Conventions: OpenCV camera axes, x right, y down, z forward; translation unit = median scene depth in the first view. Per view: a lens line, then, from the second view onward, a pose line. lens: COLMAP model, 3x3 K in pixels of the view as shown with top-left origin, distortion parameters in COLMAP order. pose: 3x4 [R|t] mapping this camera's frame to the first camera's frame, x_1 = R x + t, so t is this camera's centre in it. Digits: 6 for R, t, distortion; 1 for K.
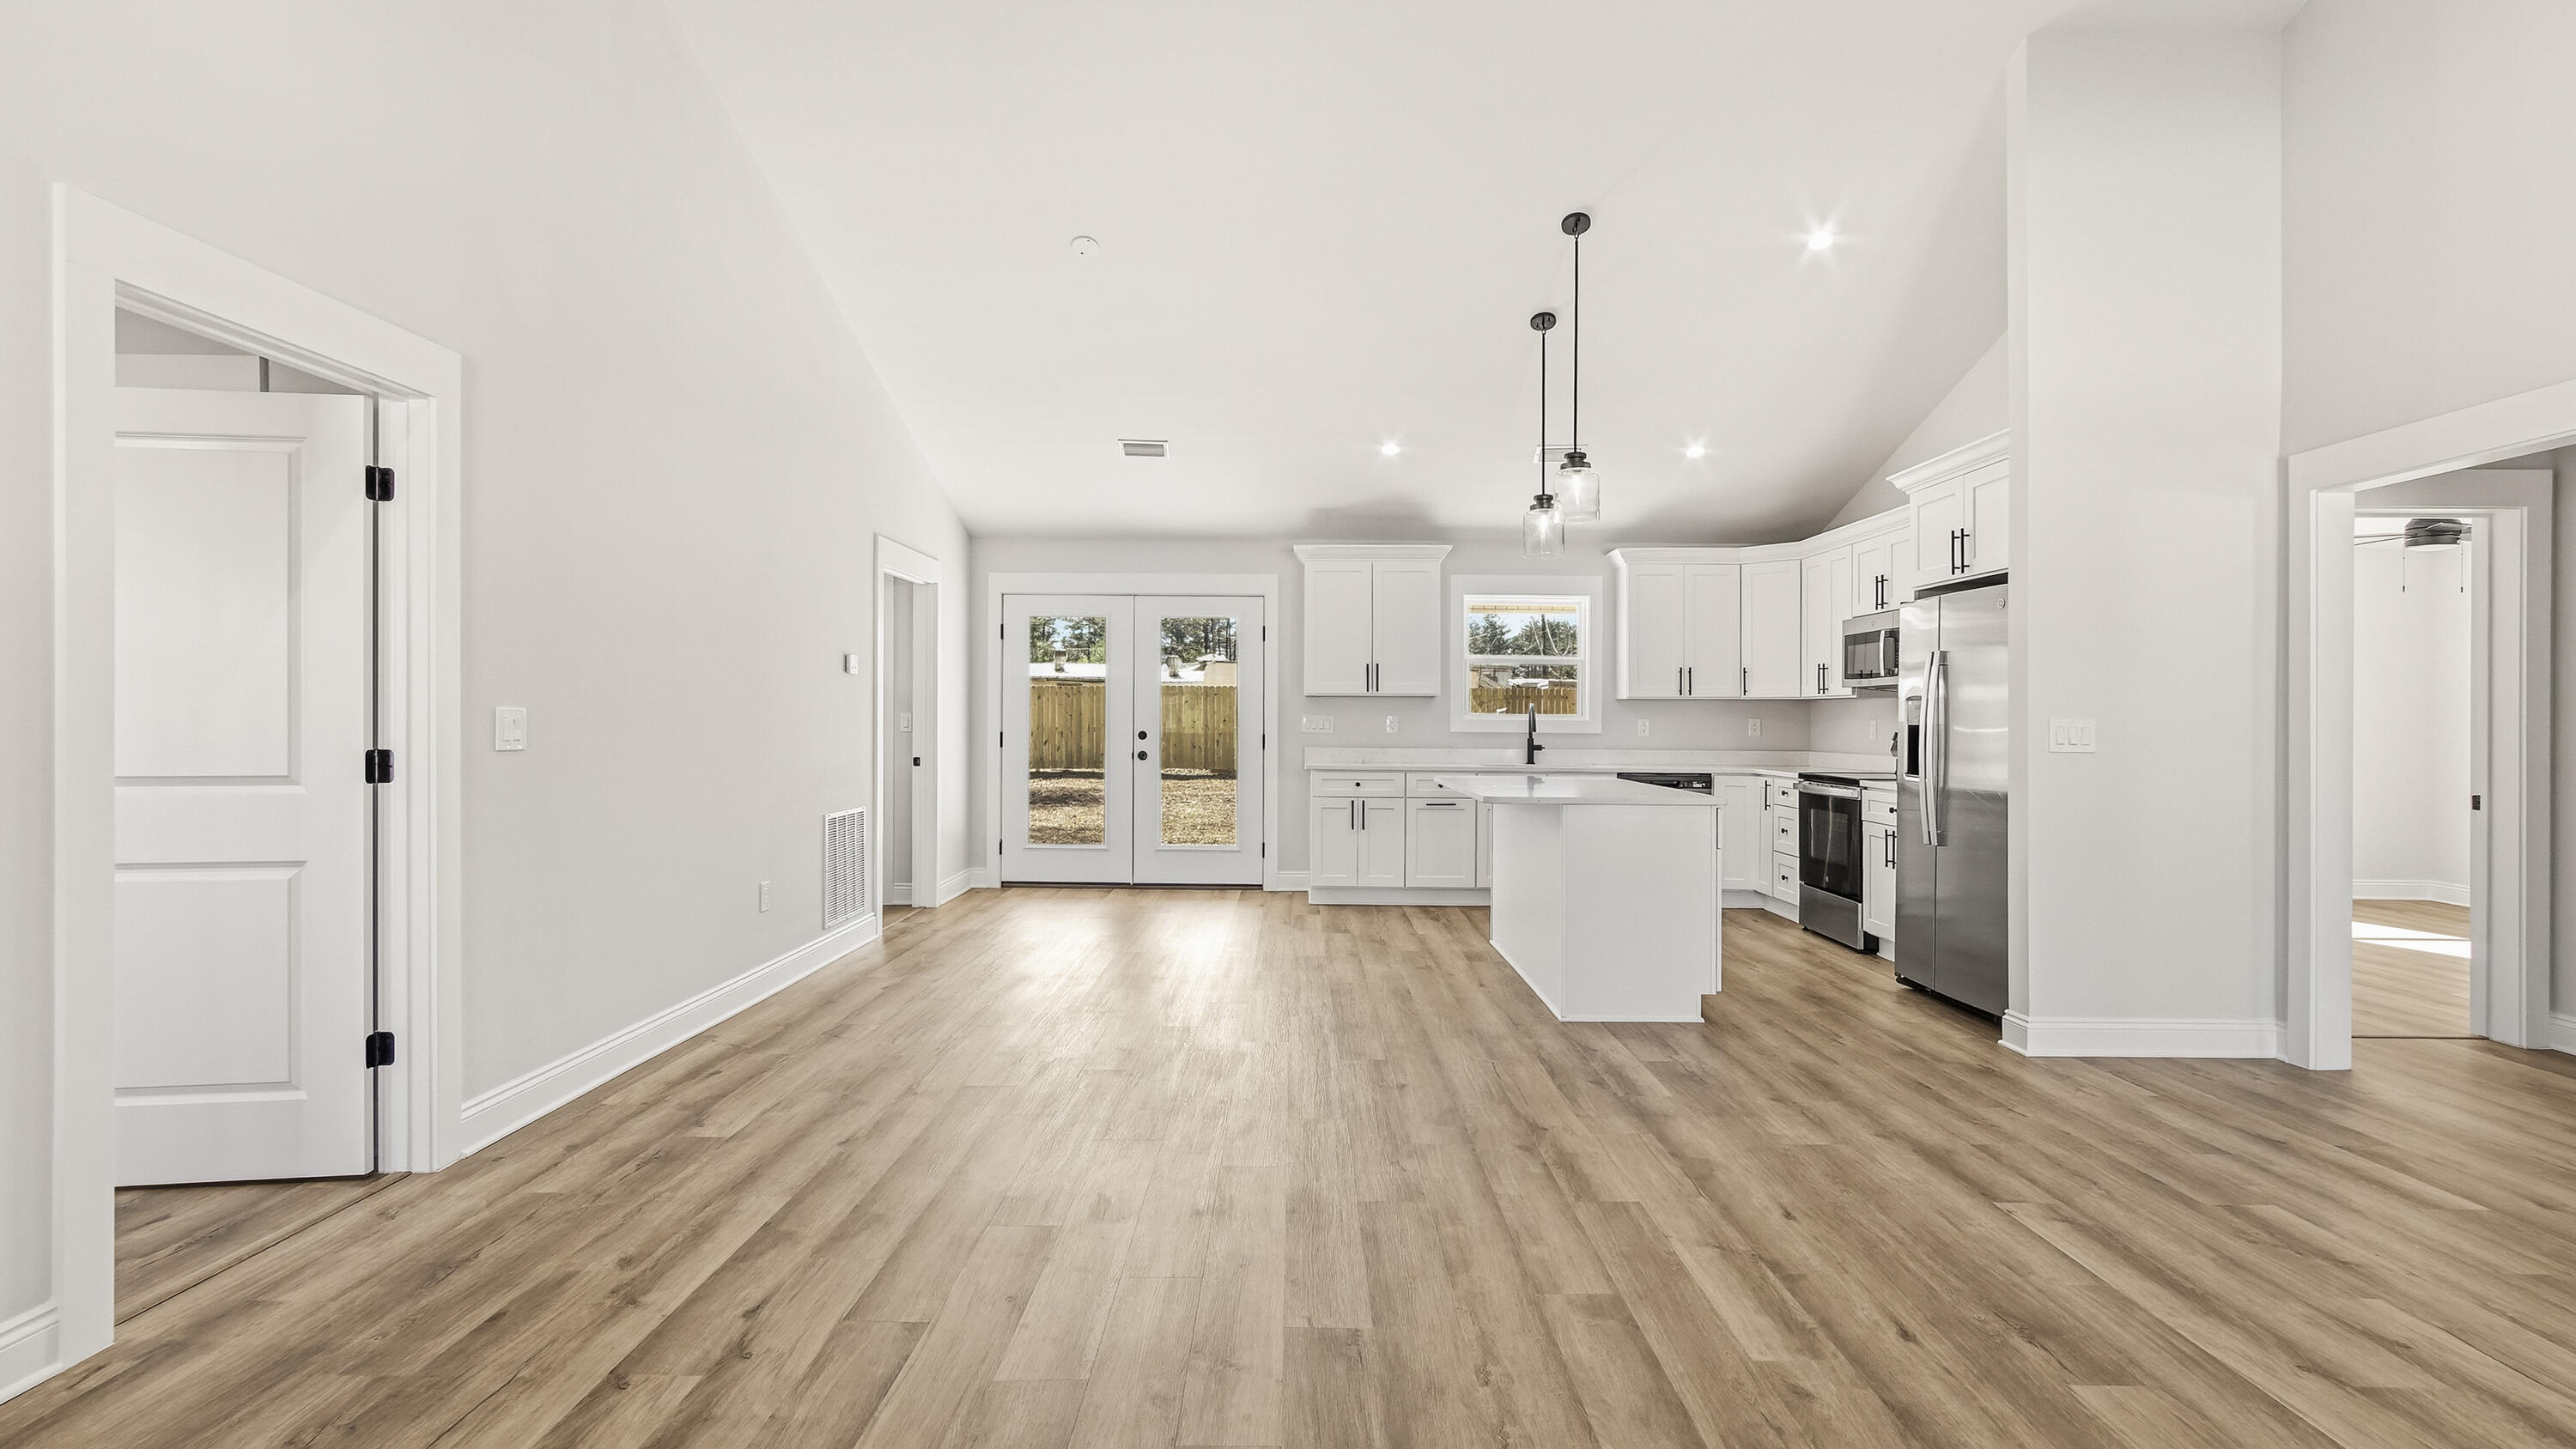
lens RADIAL K [[1166.5, 0, 1288.0], [0, 1166.5, 724.5], [0, 0, 1]] dist [-0.002254, -0.000198]
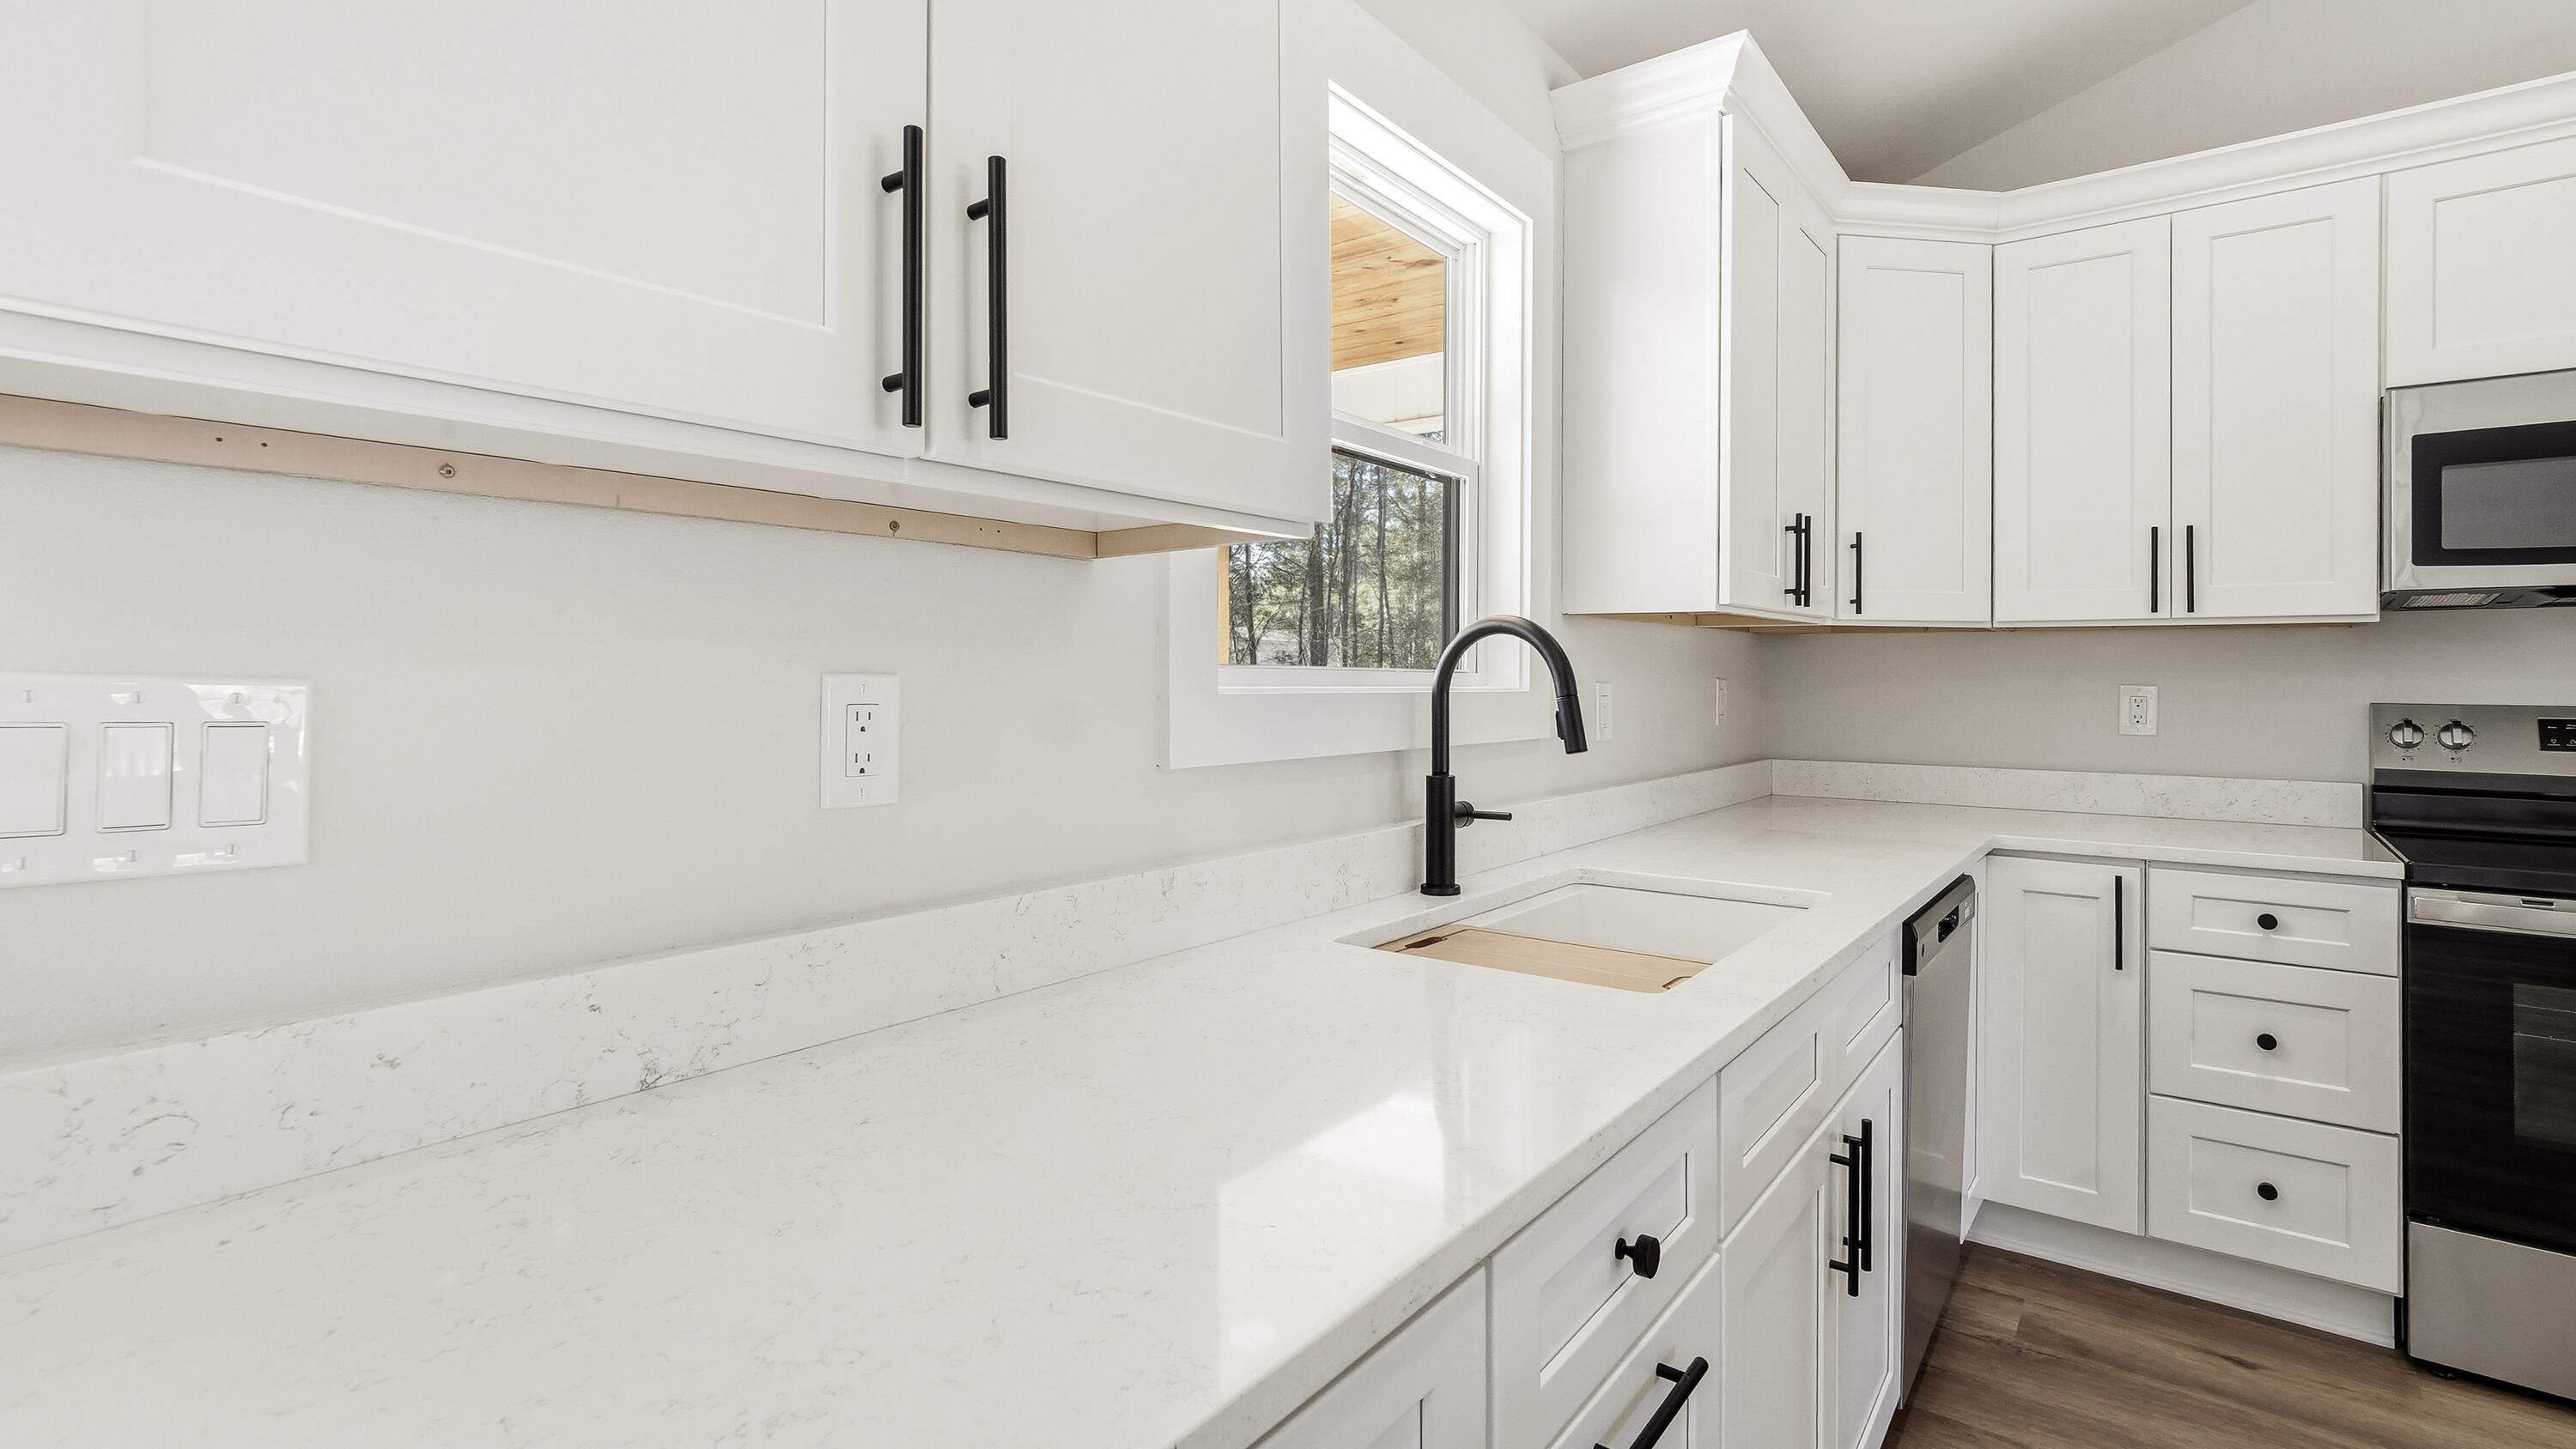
lens RADIAL K [[1196.9, 0, 1286.5], [0, 1196.9, 673.5], [0, 0, 1]] dist [-0.008873, 0.004363]
pose [[0.601602, -0.003222, 0.798789, 0.011482], [0.003315, 0.999993, 0.001538, -0.009401], [-0.798789, 0.001723, 0.601609, 1.061149]]
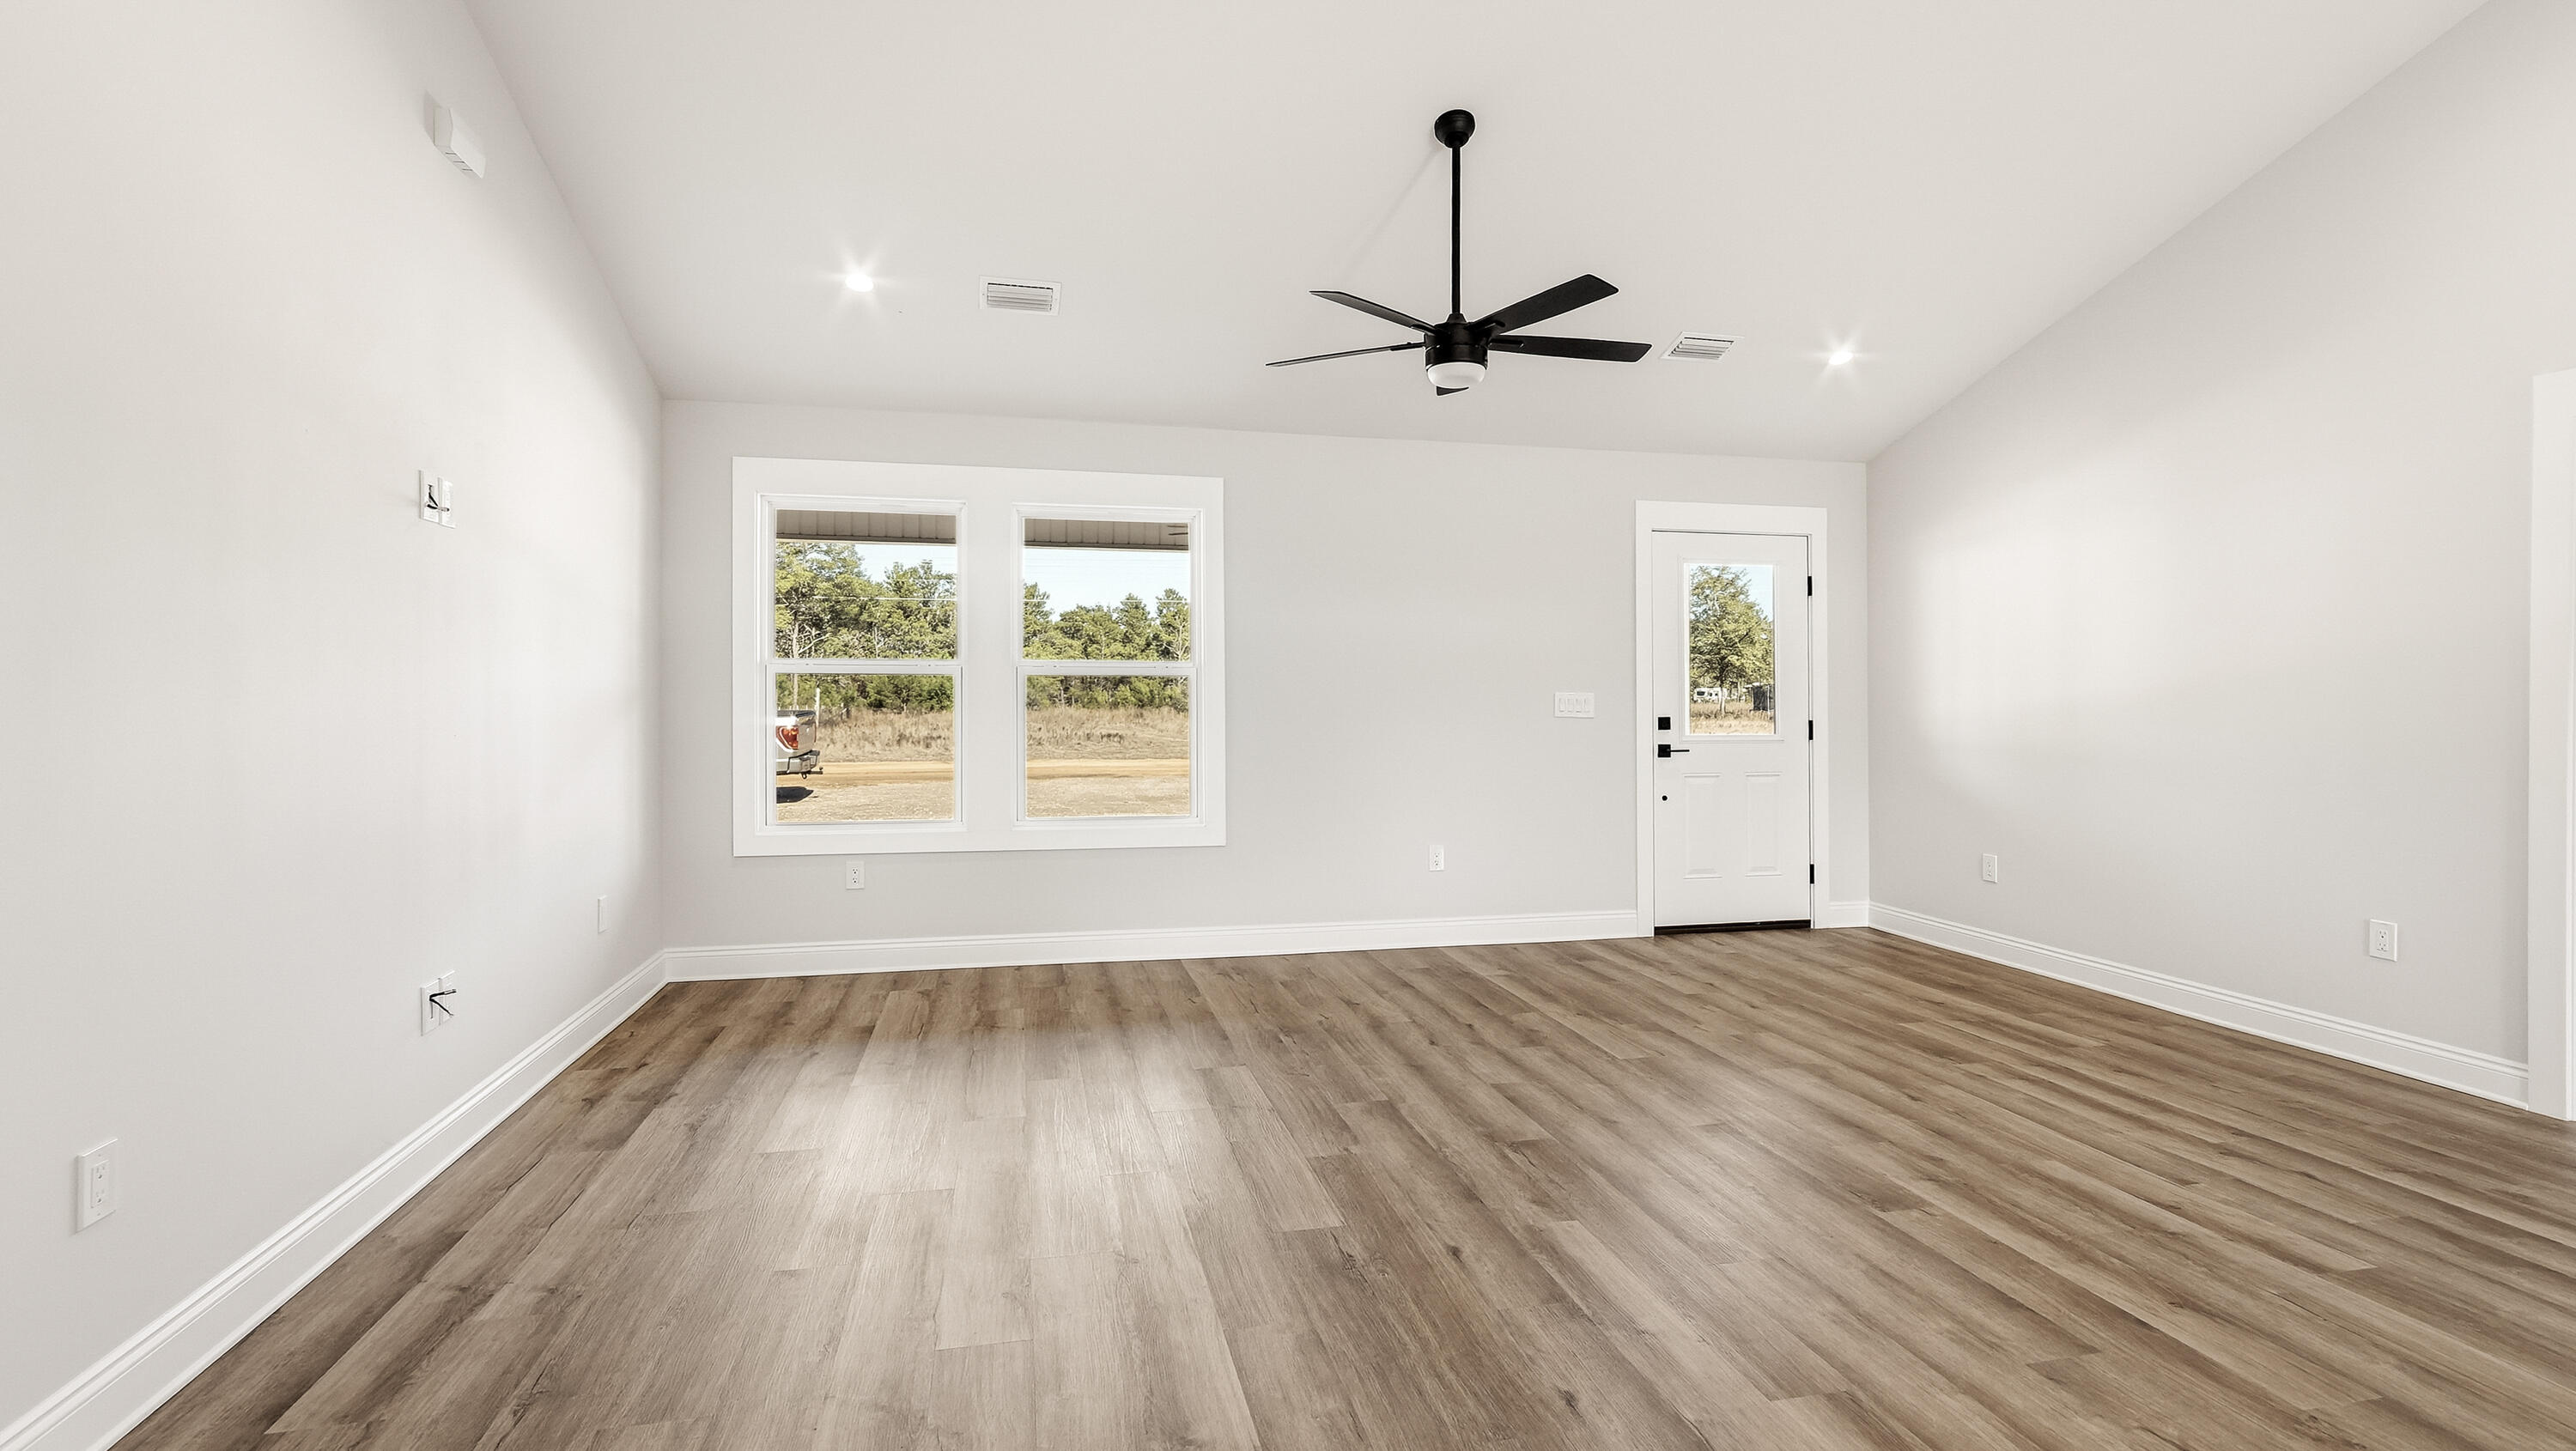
lens RADIAL K [[1197.0, 0, 1286.5], [0, 1197.0, 674.5], [0, 0, 1]] dist [-0.008873, 0.004363]
pose [[-0.972512, -0.016195, -0.232288, 0.324722], [-0.014243, 0.999848, -0.010080, -0.003915], [0.232416, -0.006495, -0.972595, 0.701621]]
